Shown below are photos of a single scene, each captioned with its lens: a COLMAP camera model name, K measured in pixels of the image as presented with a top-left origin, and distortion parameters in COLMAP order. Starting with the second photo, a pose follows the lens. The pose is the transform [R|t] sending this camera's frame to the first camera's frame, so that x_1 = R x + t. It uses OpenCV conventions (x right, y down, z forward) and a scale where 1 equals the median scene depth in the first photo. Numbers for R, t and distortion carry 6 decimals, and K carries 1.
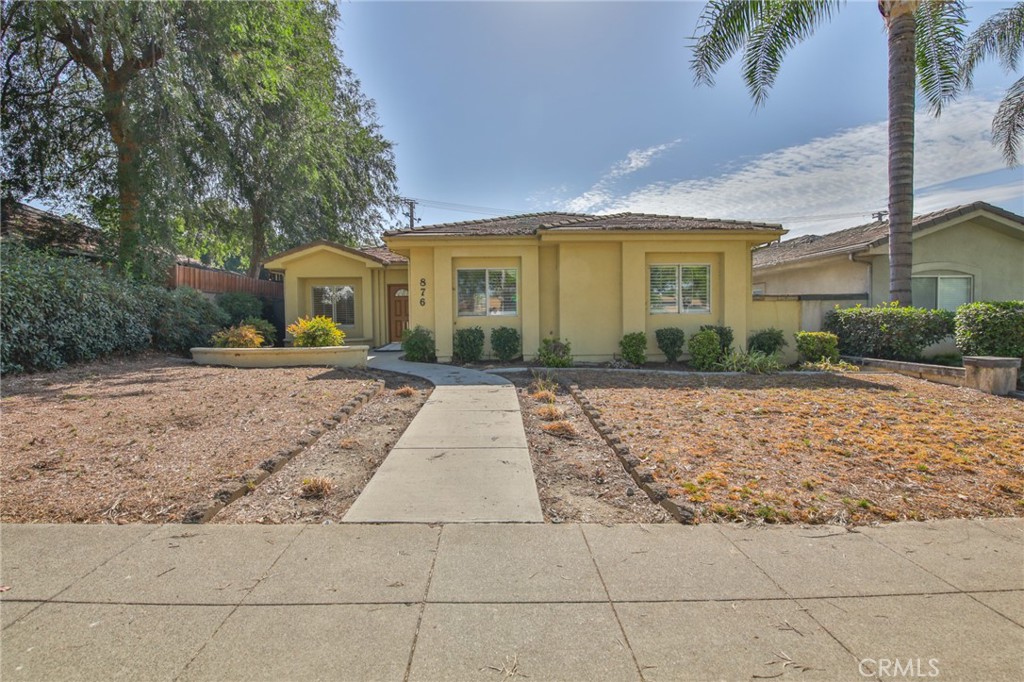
lens RADIAL K [[464.1, 0, 509.6], [0, 464.1, 339.5], [0, 0, 1]] dist [-0.009002, -0.000130]
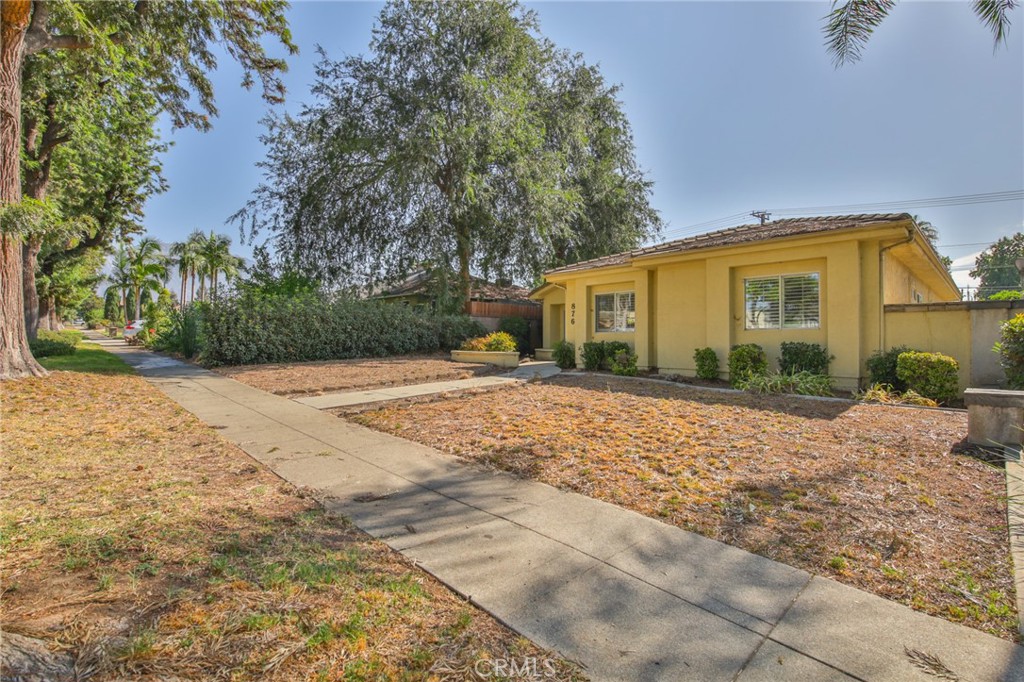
lens RADIAL K [[464.1, 0, 510.3], [0, 464.1, 338.1], [0, 0, 1]] dist [-0.009002, -0.000130]
pose [[0.662579, 0.009934, -0.748926, 0.688276], [-0.029457, 0.999484, -0.012804, -0.011843], [0.748412, 0.030545, 0.662530, 0.007361]]
